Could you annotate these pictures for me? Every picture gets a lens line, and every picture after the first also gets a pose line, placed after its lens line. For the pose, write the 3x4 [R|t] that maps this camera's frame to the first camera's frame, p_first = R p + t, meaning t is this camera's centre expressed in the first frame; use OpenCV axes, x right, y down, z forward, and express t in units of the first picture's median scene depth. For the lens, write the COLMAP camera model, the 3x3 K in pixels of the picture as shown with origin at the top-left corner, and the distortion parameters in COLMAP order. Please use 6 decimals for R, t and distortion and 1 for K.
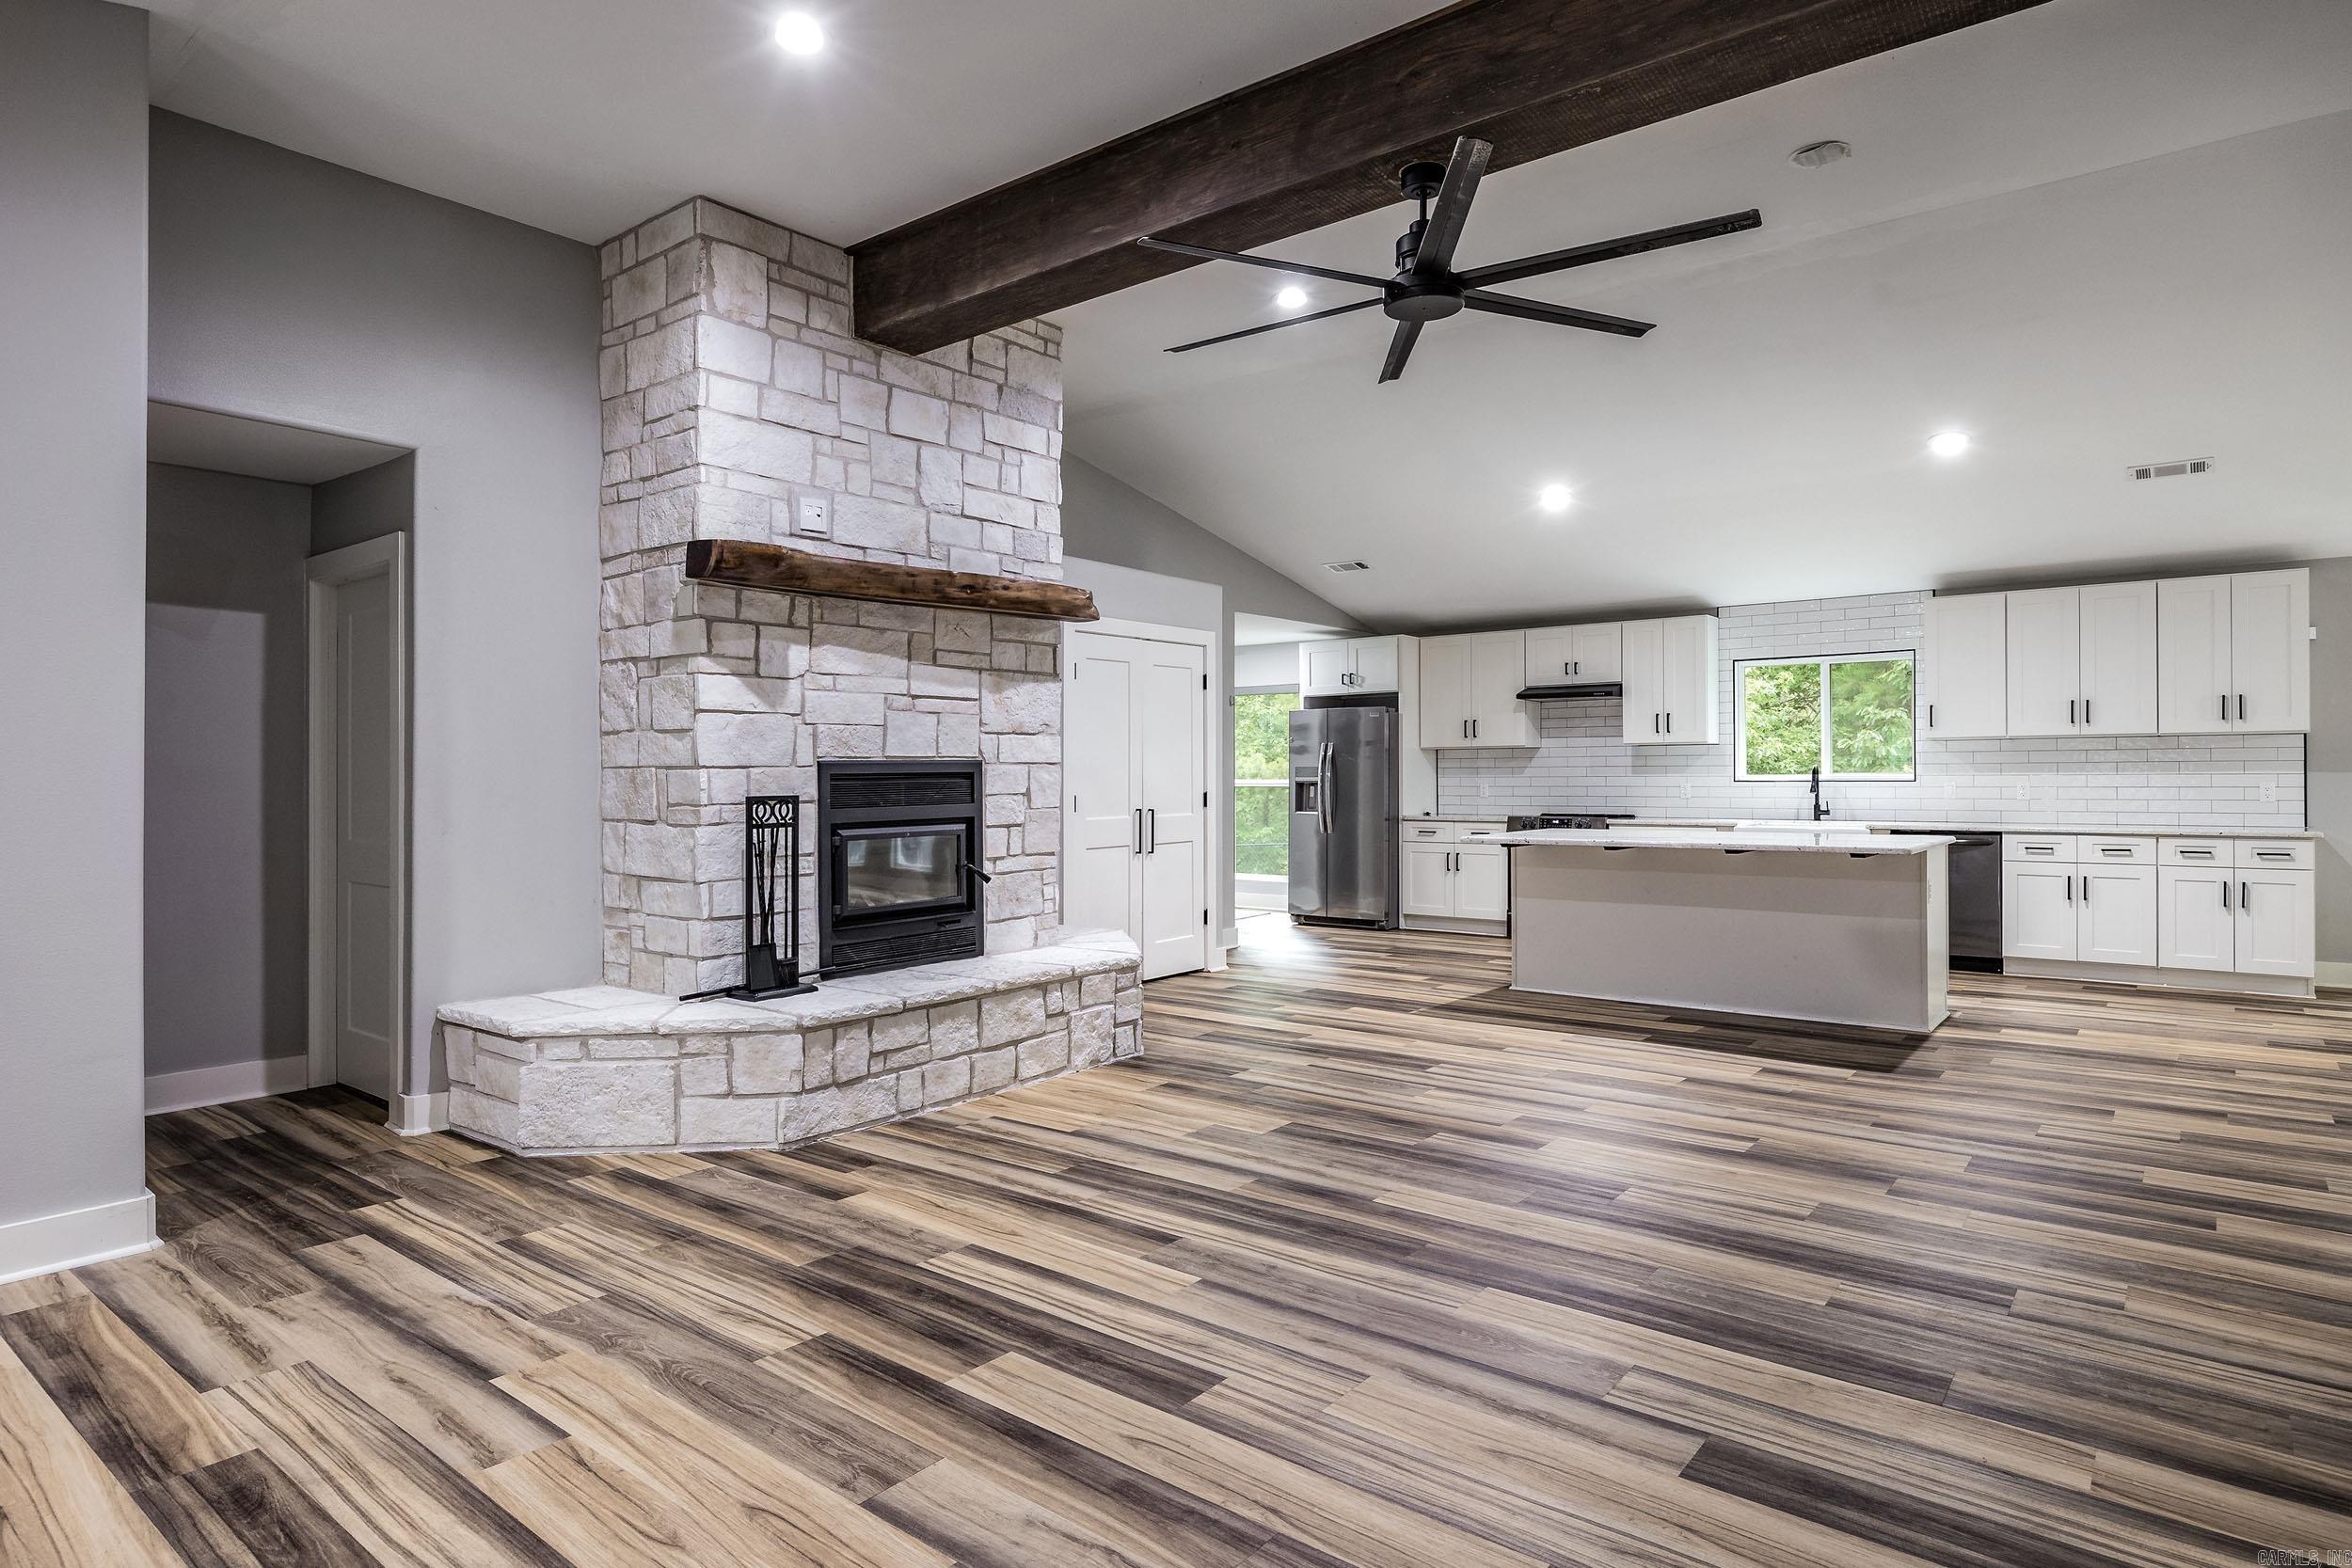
lens RADIAL K [[1342.2, 0, 1192.3], [0, 1342.2, 789.8], [0, 0, 1]] dist [-0.008874, 0.001751]
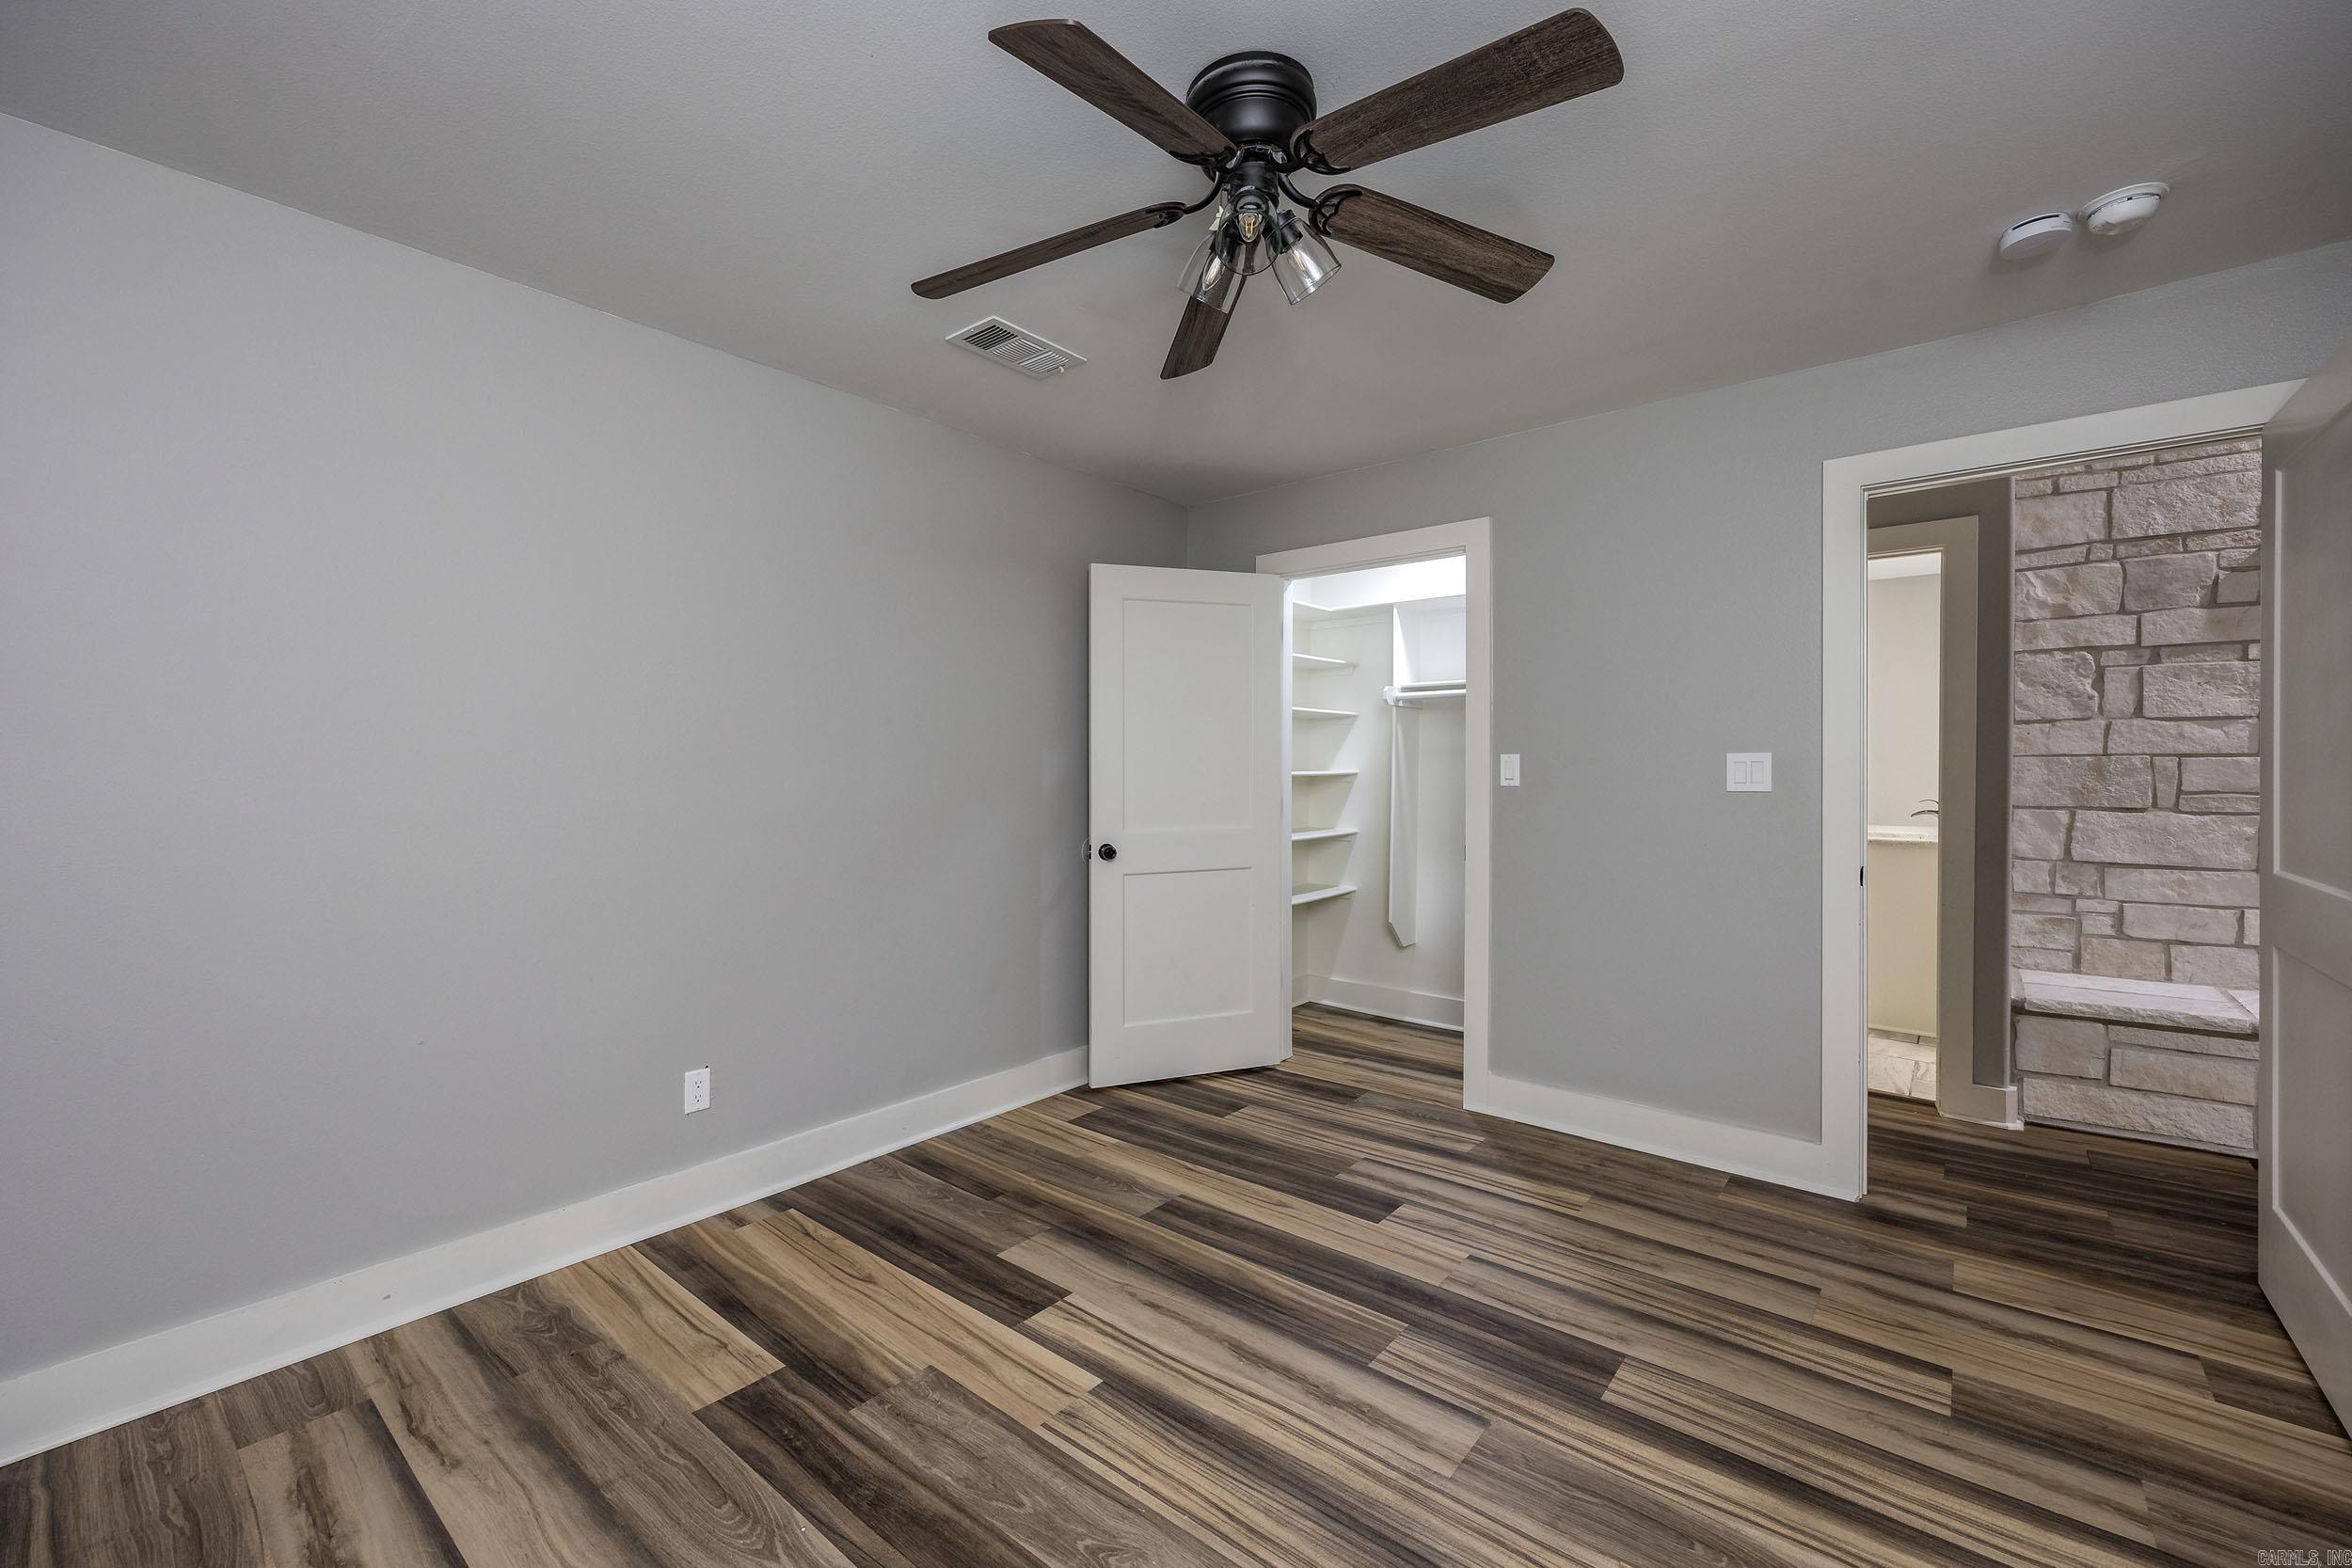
lens RADIAL K [[986.5, 0, 1172.3], [0, 986.5, 770.3], [0, 0, 1]] dist [0.000083, 0.000103]
pose [[0.999921, 0.004081, -0.011924, -0.742181], [-0.004267, 0.999870, -0.015579, 0.006391], [0.011859, 0.015629, 0.999808, 0.167692]]
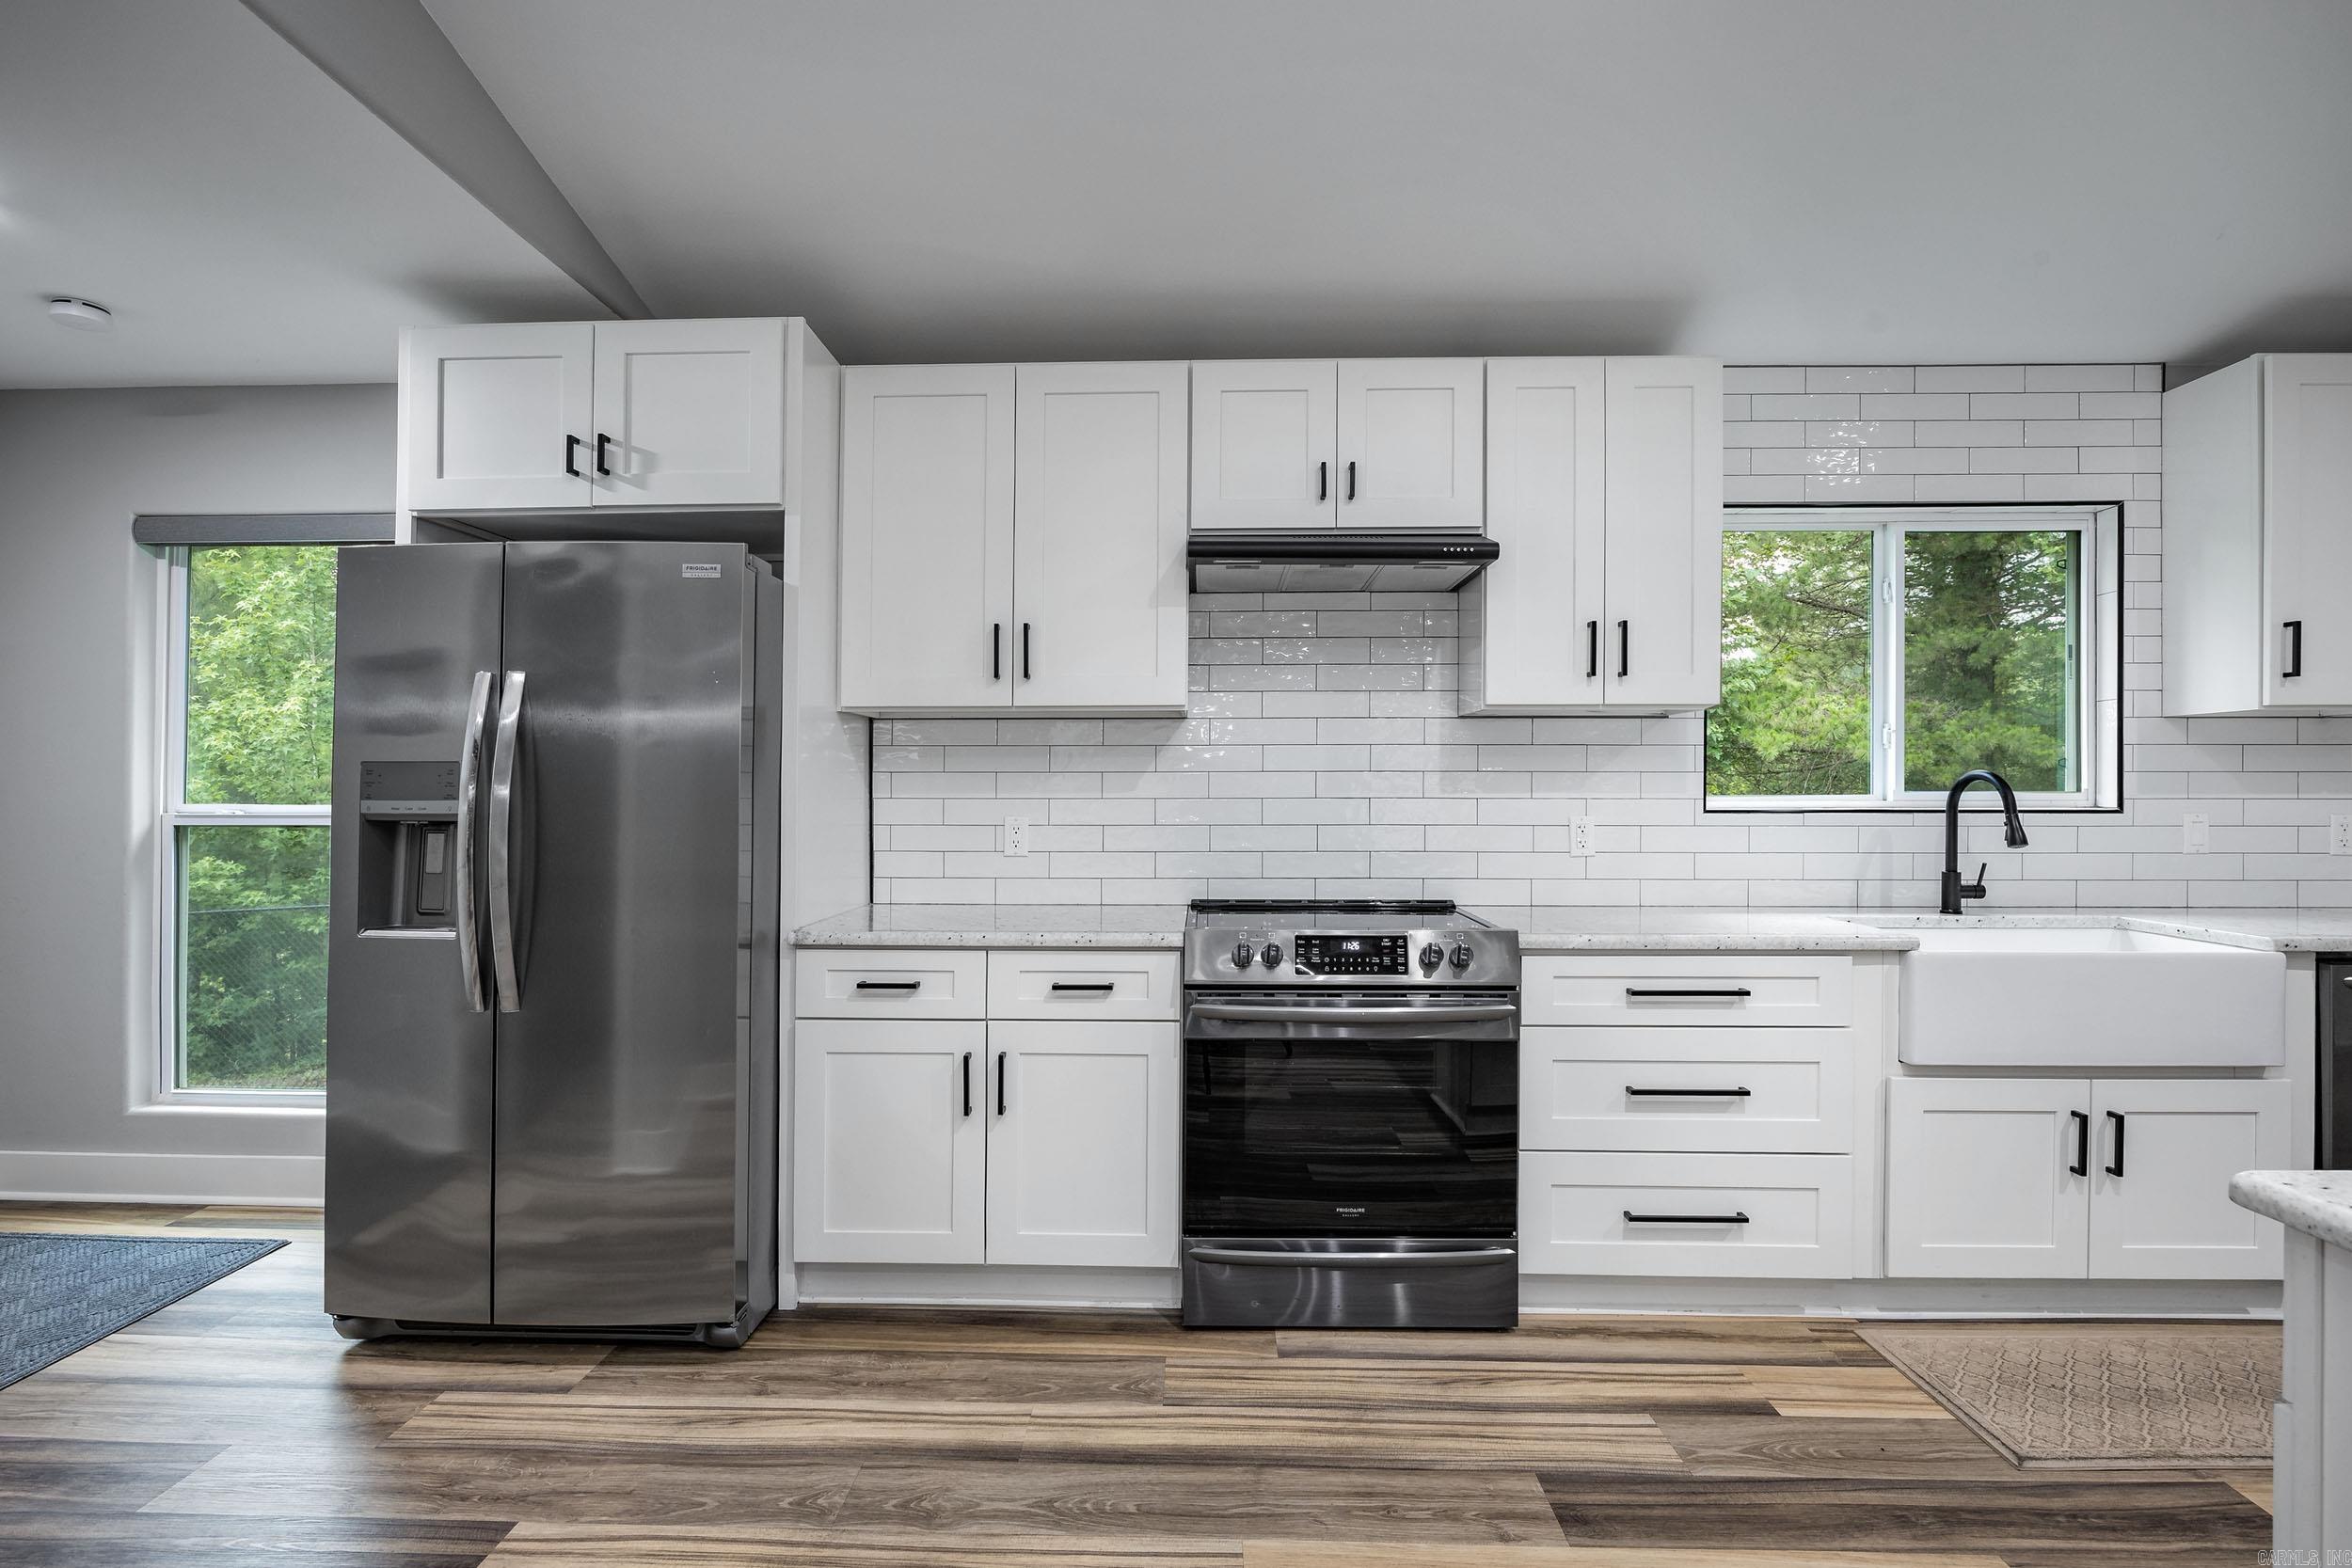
lens RADIAL K [[1093.2, 0, 1164.9], [0, 1093.2, 773.0], [0, 0, 1]] dist [-0.000062, -0.001252]
pose [[0.807727, 0.012791, 0.589418, 0.110763], [0.002046, 0.999698, -0.024498, -0.012695], [-0.589553, 0.020994, 0.807456, 1.048078]]
